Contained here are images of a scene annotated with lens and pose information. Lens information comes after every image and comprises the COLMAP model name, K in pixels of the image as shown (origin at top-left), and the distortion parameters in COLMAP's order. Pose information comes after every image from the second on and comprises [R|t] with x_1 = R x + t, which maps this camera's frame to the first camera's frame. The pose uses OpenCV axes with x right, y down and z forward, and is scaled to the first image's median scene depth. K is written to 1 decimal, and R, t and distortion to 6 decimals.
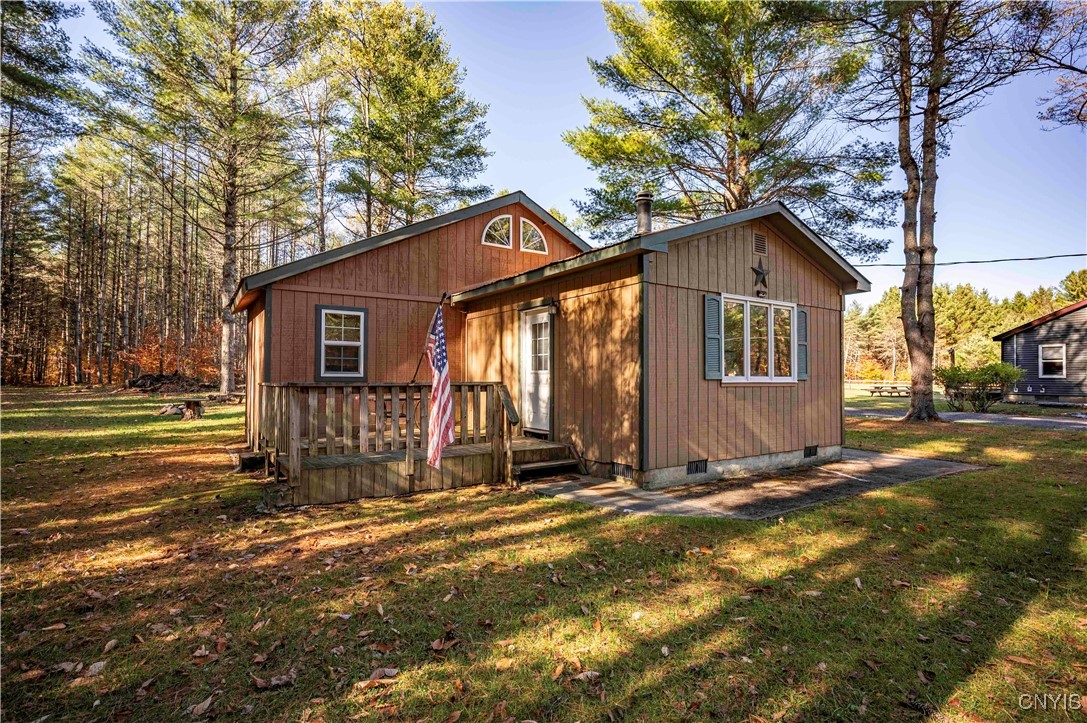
lens RADIAL K [[557.8, 0, 543.5], [0, 557.8, 361.5], [0, 0, 1]] dist [-0.001521, -0.000186]
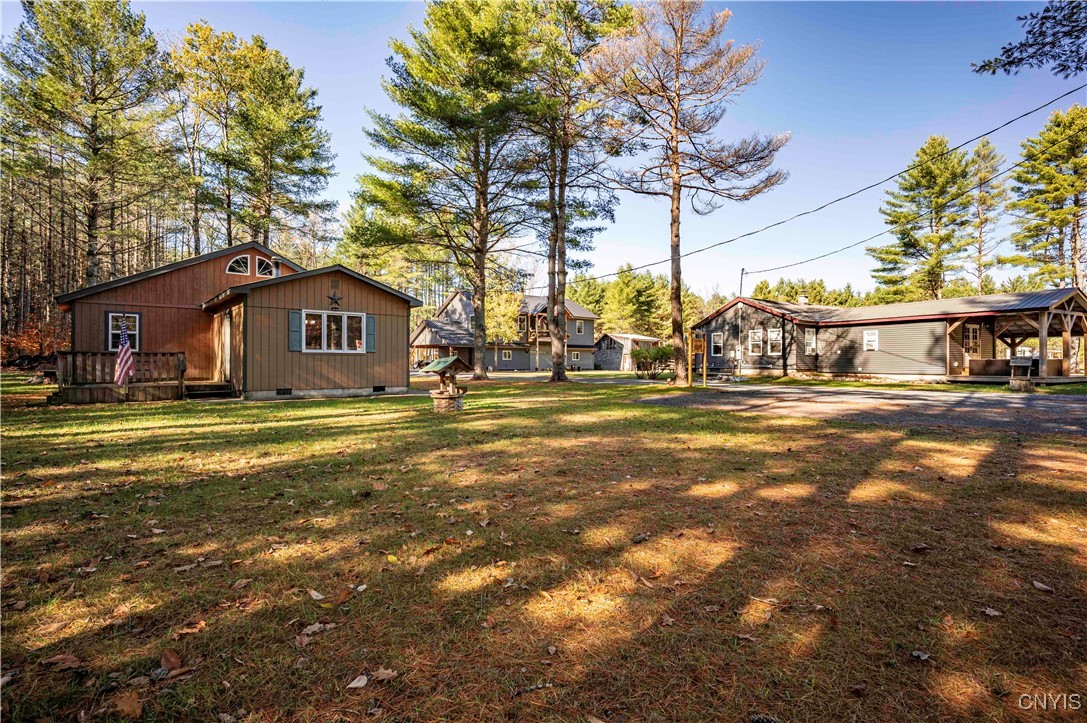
lens RADIAL K [[539.5, 0, 543.5], [0, 539.5, 361.5], [0, 0, 1]] dist [0.000974, 0.000417]
pose [[0.991981, -0.003235, 0.126348, 0.732170], [-0.000283, 0.999613, 0.027819, 0.011630], [-0.126389, -0.027632, 0.991596, -0.857069]]
